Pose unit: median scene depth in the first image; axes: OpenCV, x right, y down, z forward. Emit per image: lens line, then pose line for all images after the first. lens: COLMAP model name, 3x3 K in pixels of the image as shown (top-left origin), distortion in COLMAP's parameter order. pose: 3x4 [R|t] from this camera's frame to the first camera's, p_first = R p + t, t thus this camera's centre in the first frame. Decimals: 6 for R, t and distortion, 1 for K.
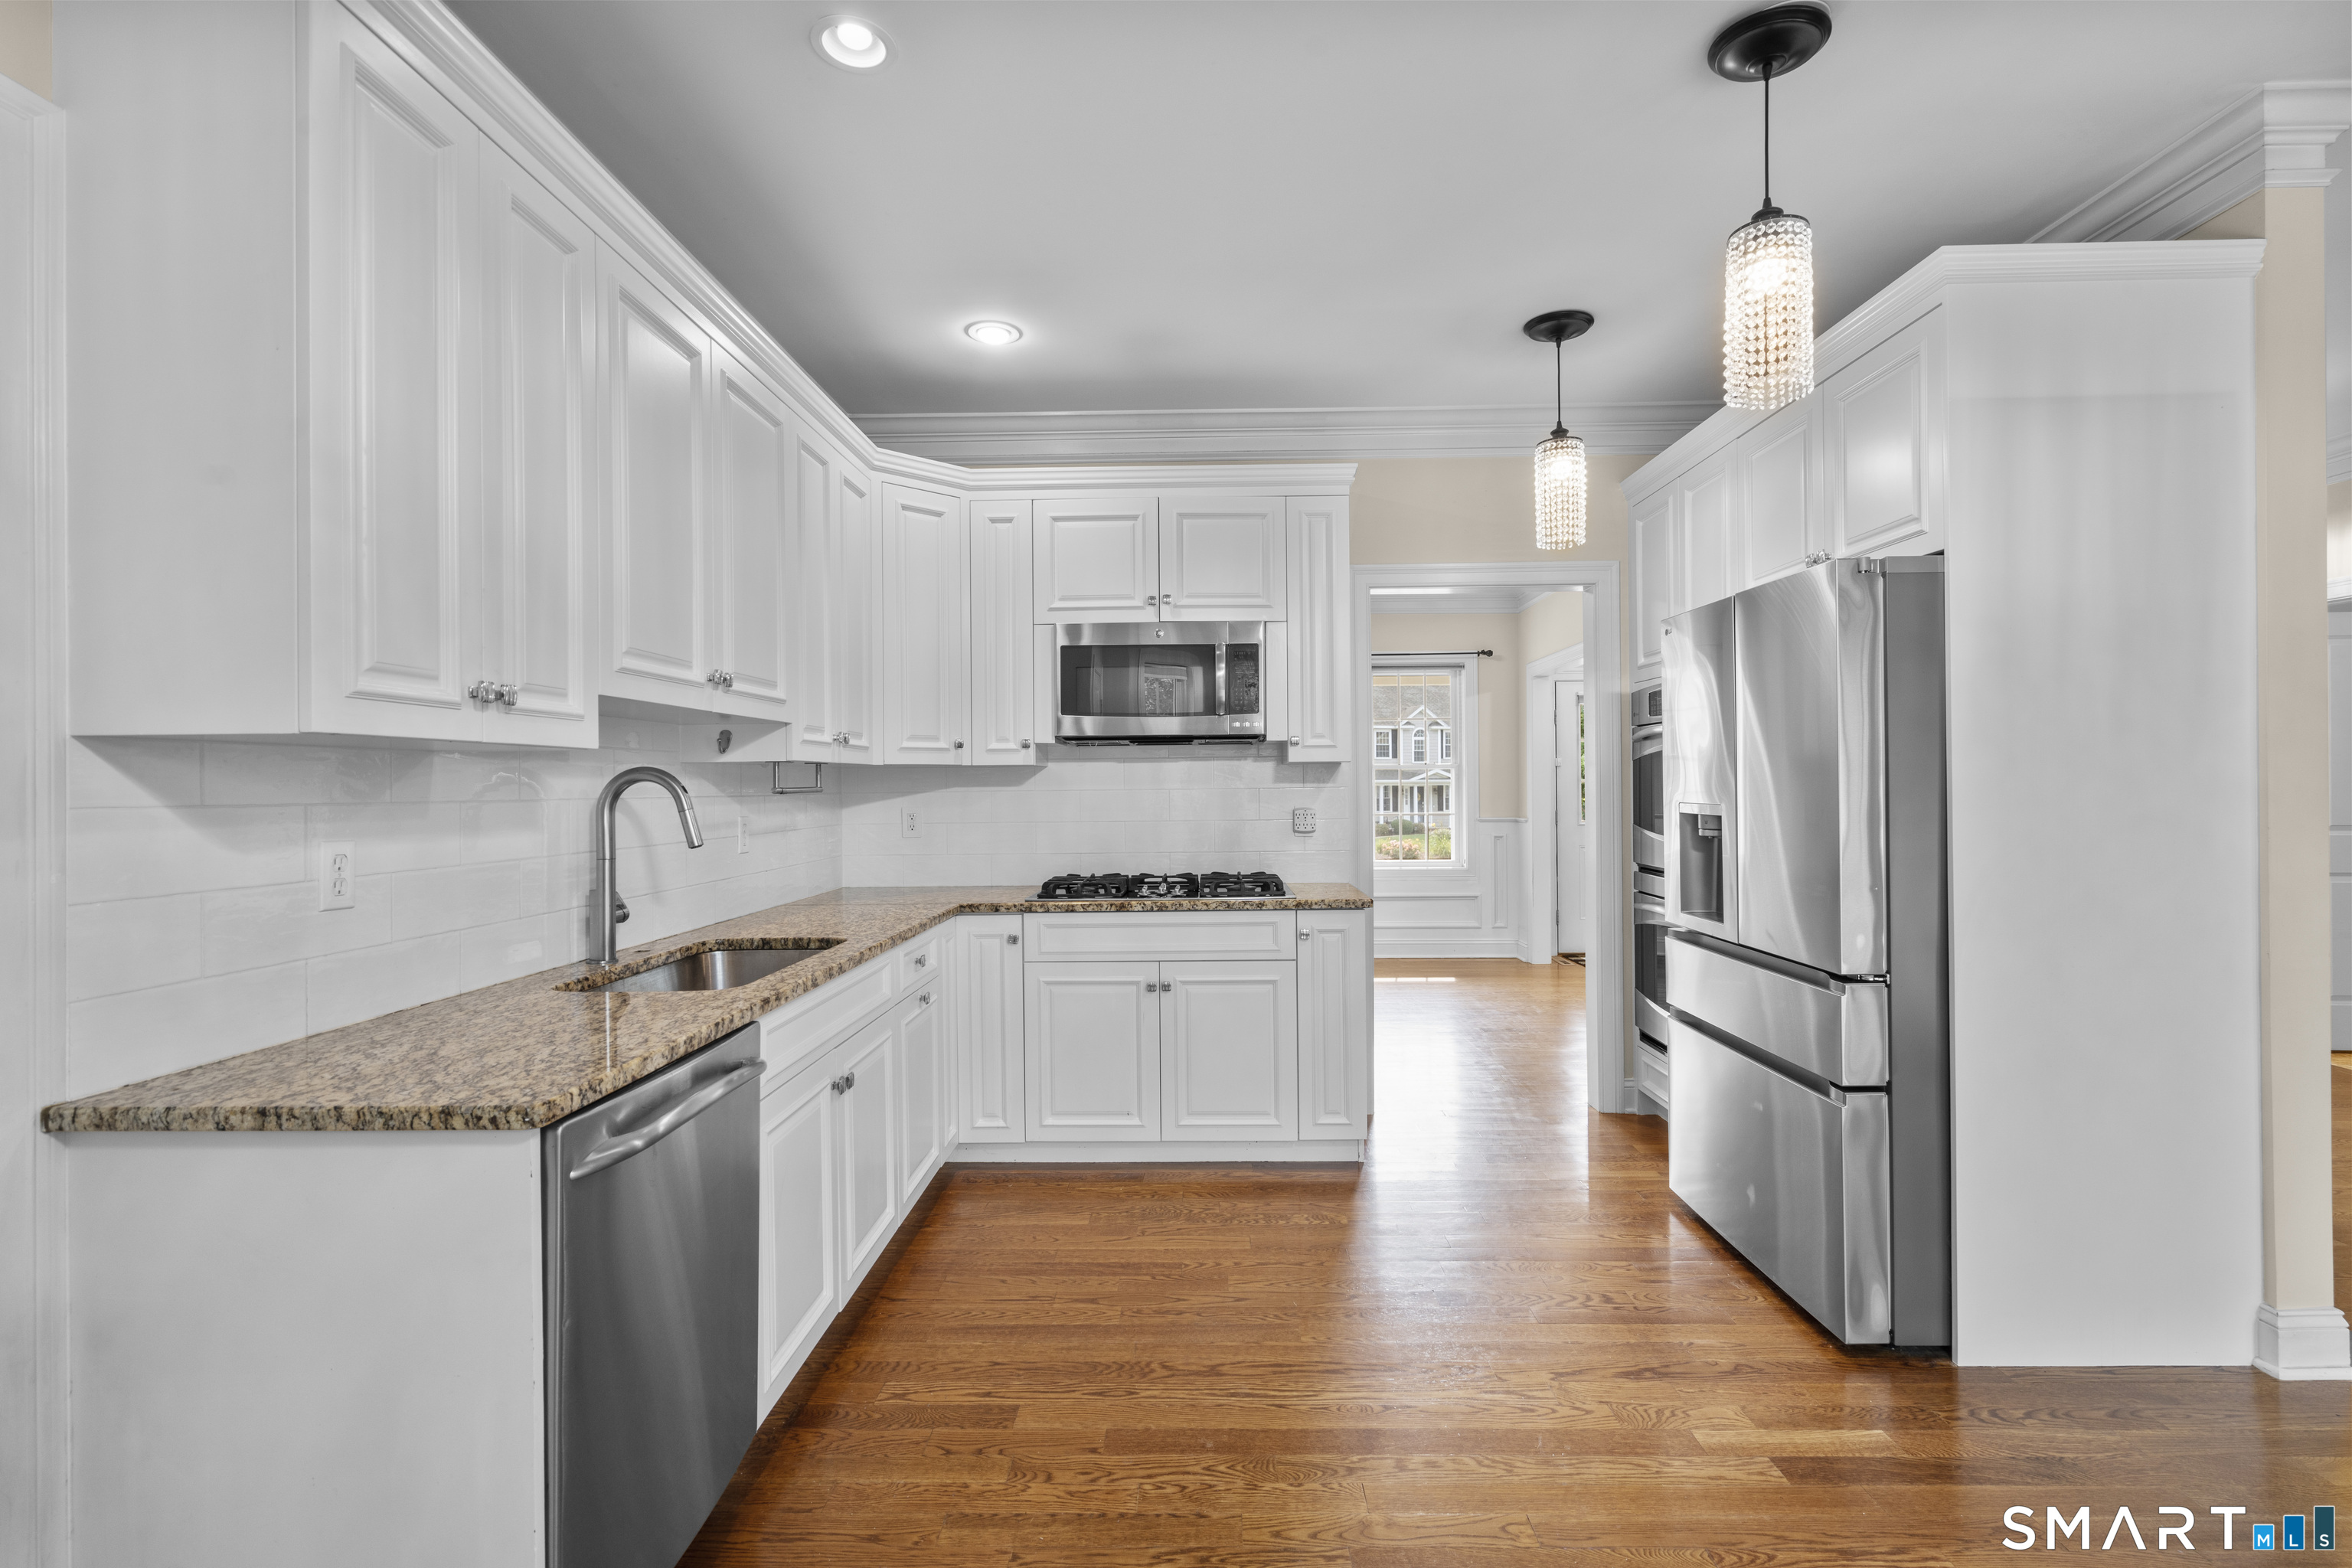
lens RADIAL K [[1059.6, 0, 1187.1], [0, 1059.6, 781.3], [0, 0, 1]] dist [-0.002230, 0.000718]
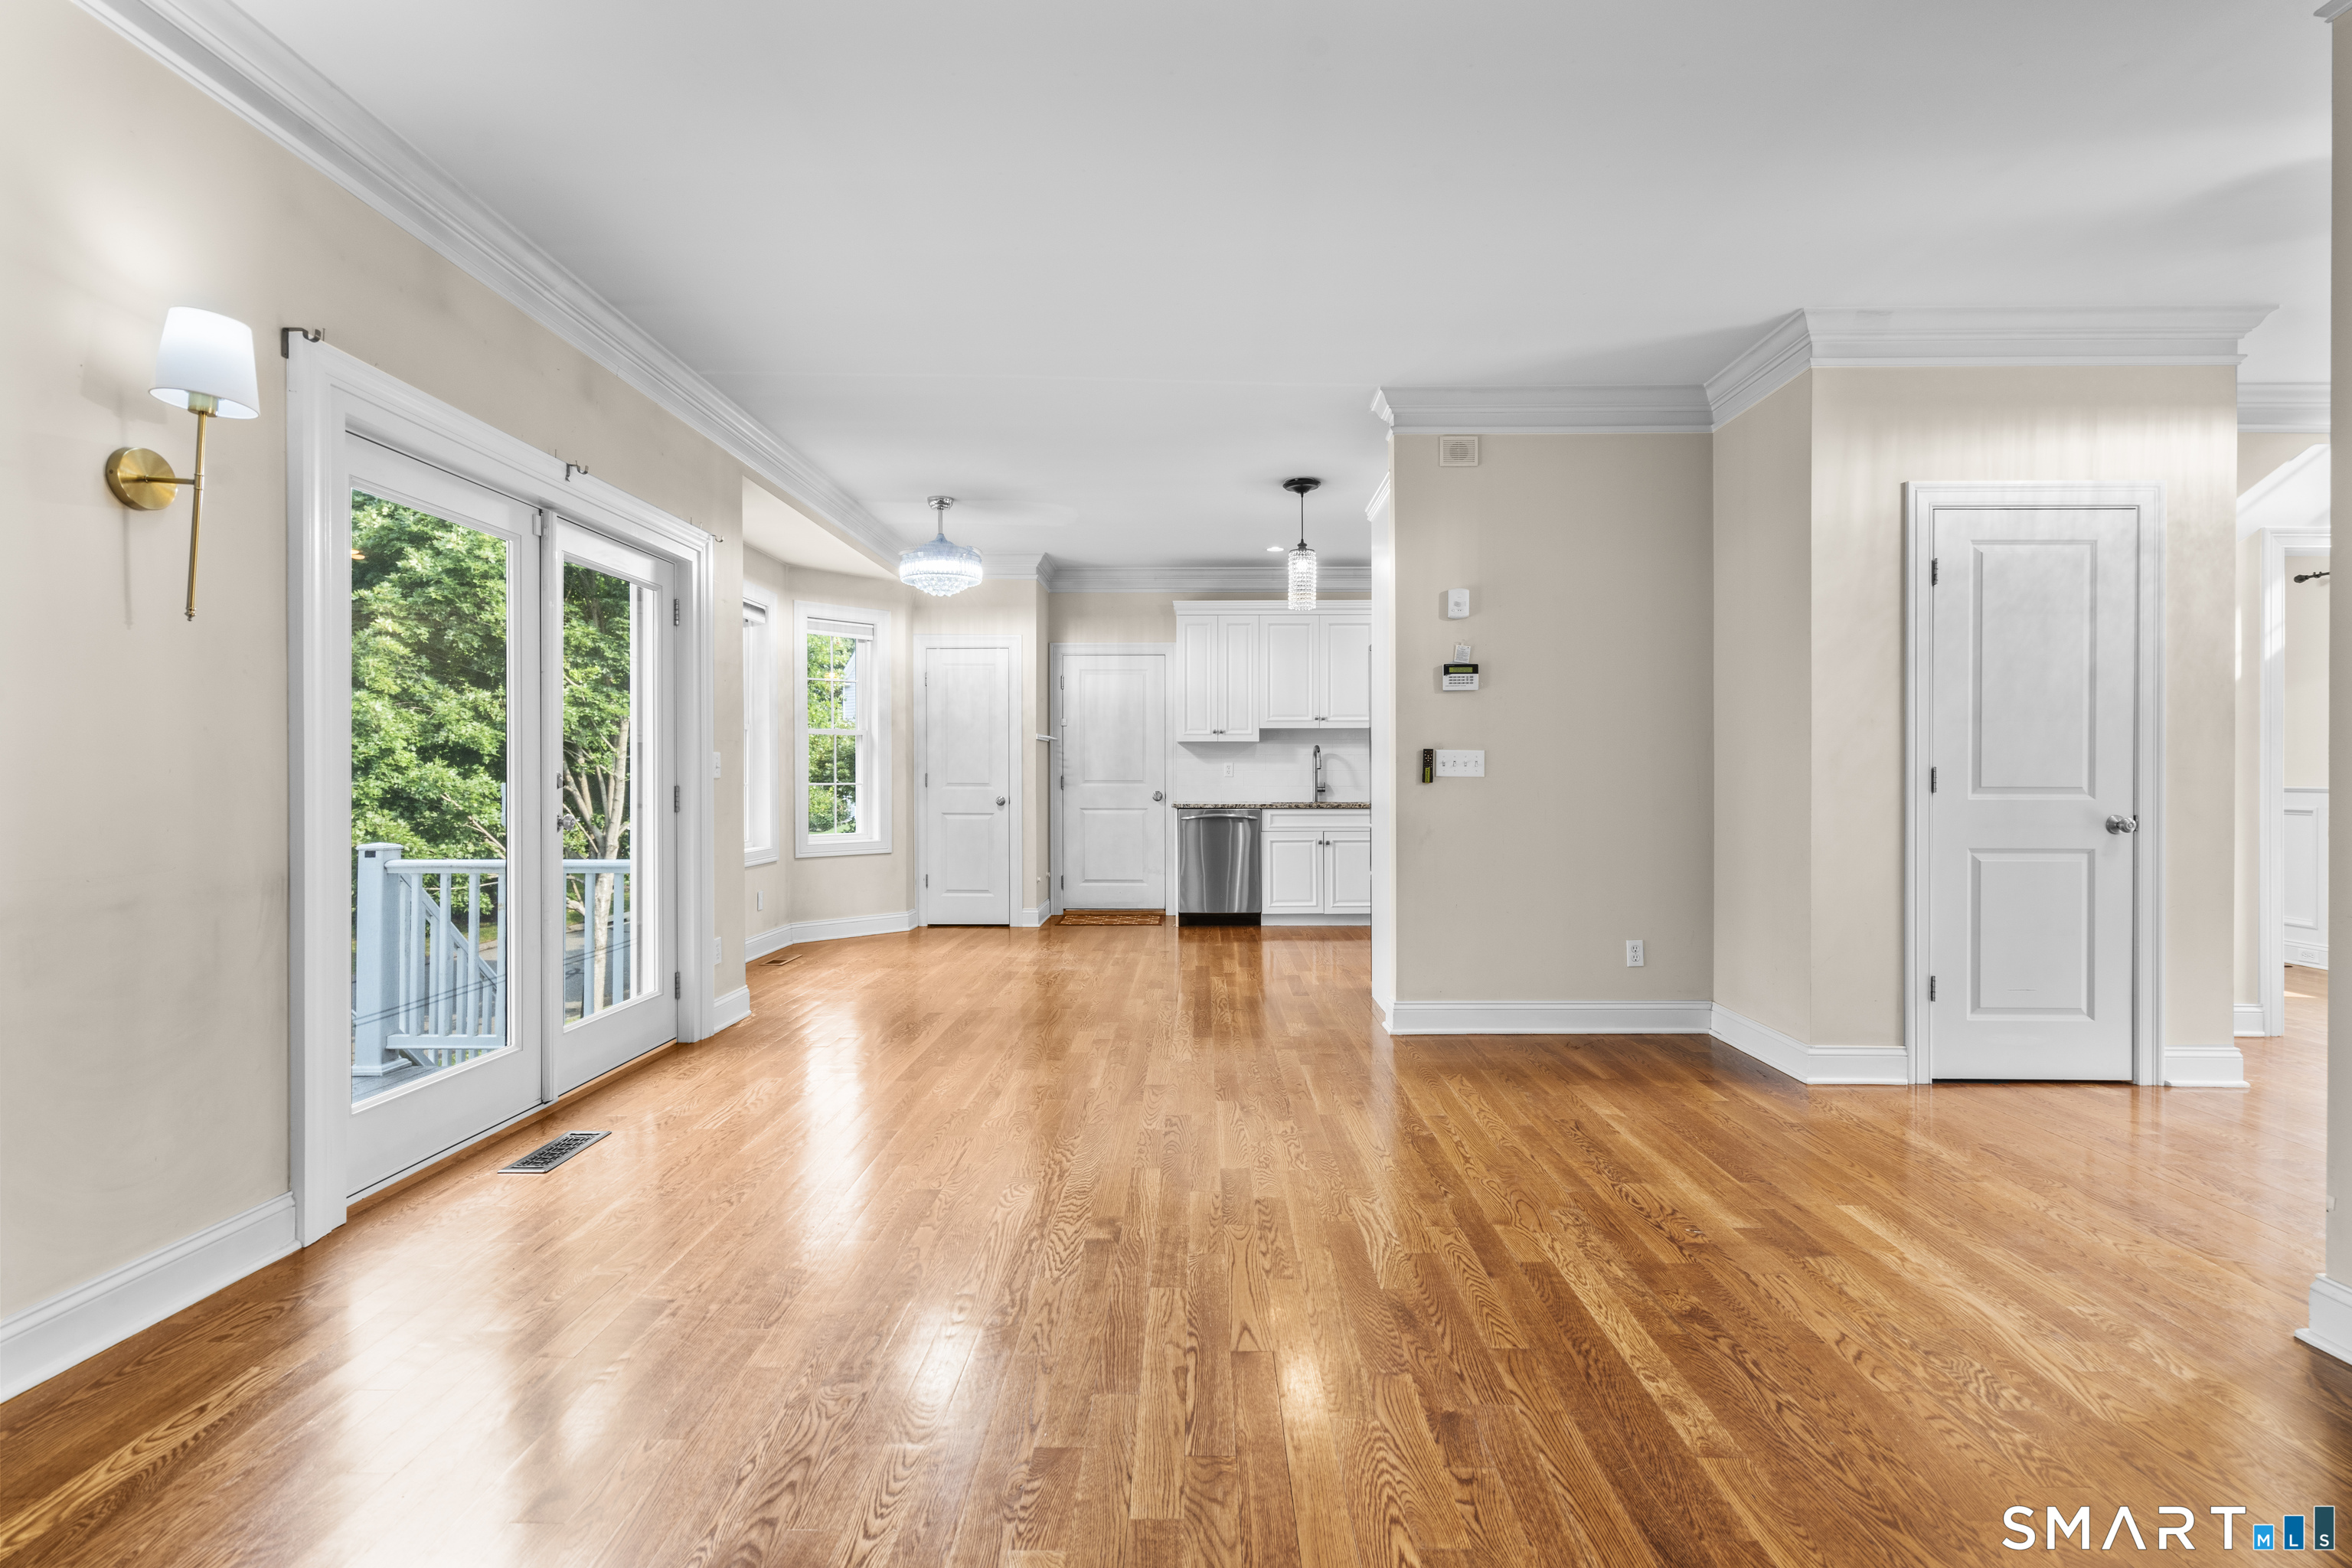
lens RADIAL K [[1059.6, 0, 1187.1], [0, 1059.6, 781.3], [0, 0, 1]] dist [-0.002230, 0.000718]
pose [[0.007833, 0.012203, -0.999895, 2.201797], [0.004157, 0.999917, 0.012235, 0.044356], [0.999961, -0.004252, 0.007782, 0.428034]]
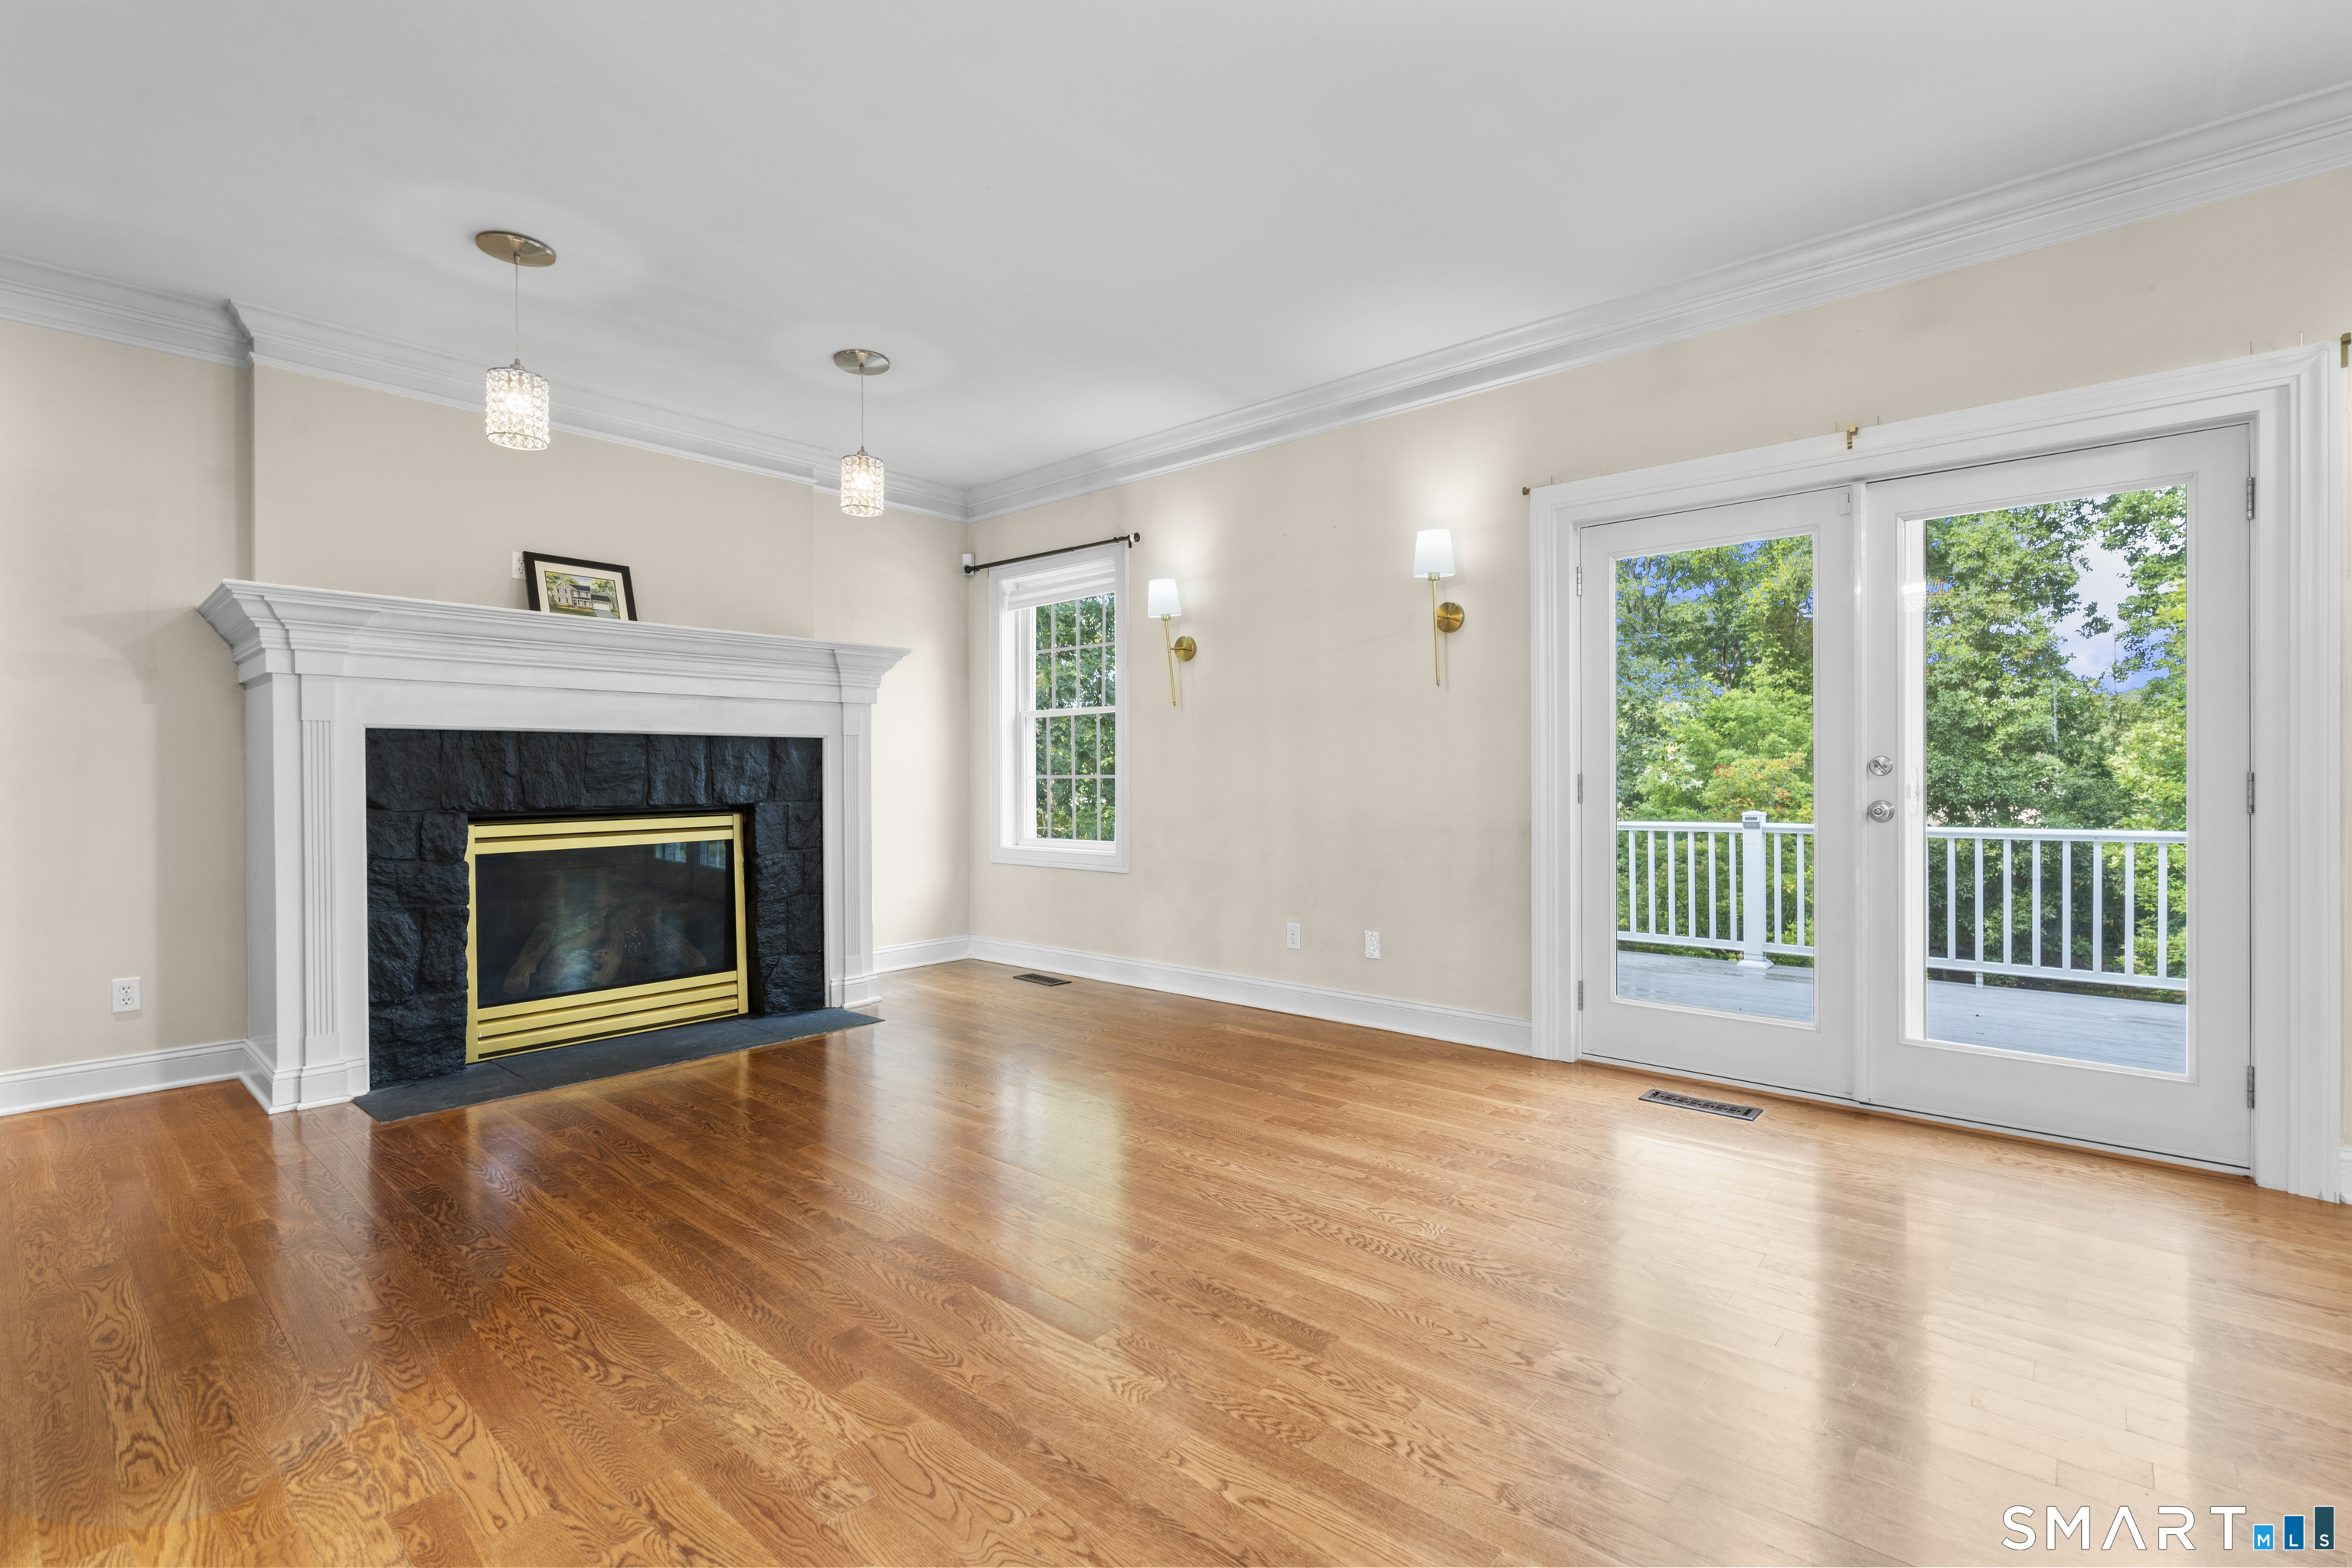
lens RADIAL K [[1059.6, 0, 1187.1], [0, 1059.6, 781.3], [0, 0, 1]] dist [-0.002230, 0.000718]
pose [[-0.764890, 0.008941, 0.644099, 0.929169], [0.009574, 0.999951, -0.002511, 0.065546], [-0.644090, 0.004246, -0.764938, 1.006614]]
